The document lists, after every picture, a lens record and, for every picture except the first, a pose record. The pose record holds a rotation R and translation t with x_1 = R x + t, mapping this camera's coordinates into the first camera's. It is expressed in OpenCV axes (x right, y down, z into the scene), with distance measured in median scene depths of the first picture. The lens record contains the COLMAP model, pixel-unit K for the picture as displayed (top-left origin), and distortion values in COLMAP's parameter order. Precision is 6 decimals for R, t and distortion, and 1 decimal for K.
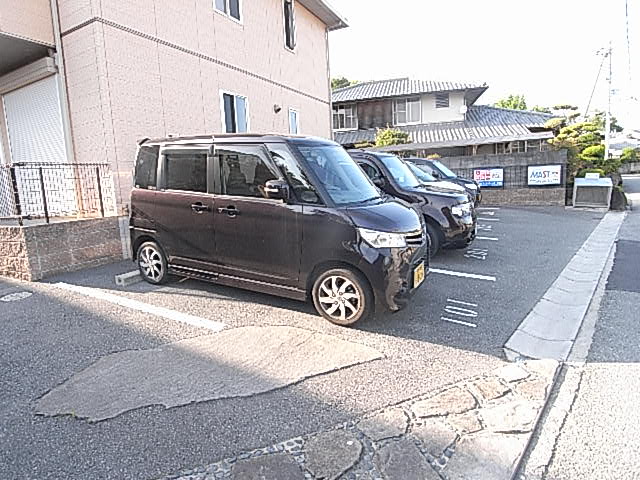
lens RADIAL K [[368.7, 0, 305.5], [0, 368.7, 237.3], [0, 0, 1]] dist [-0.067654, 0.014896]
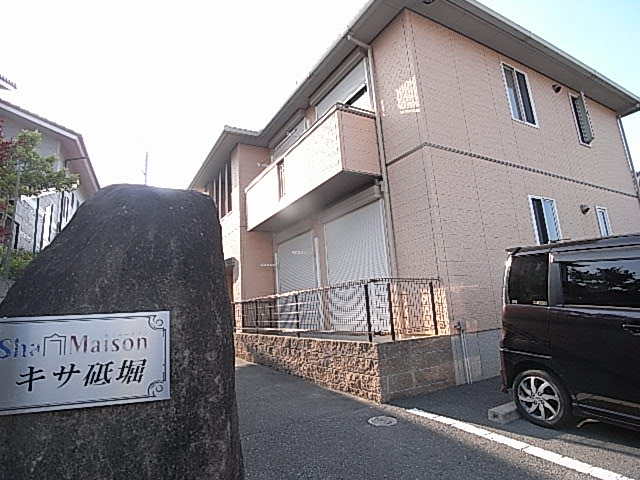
lens RADIAL K [[368.7, 0, 304.6], [0, 368.7, 235.8], [0, 0, 1]] dist [-0.067654, 0.014896]
pose [[0.831334, -0.104577, -0.545846, -0.383104], [-0.072515, 0.953332, -0.293087, -0.001929], [0.551022, 0.283235, 0.784953, 0.009658]]
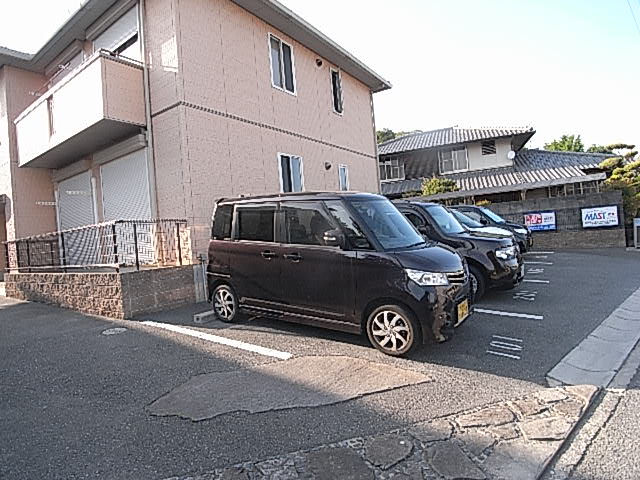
lens RADIAL K [[368.7, 0, 304.4], [0, 368.7, 236.4], [0, 0, 1]] dist [-0.067654, 0.014896]
pose [[0.990565, -0.025292, -0.134692, -0.009304], [0.006482, 0.990370, -0.138296, 0.021427], [0.136893, 0.136118, 0.981189, -0.136123]]
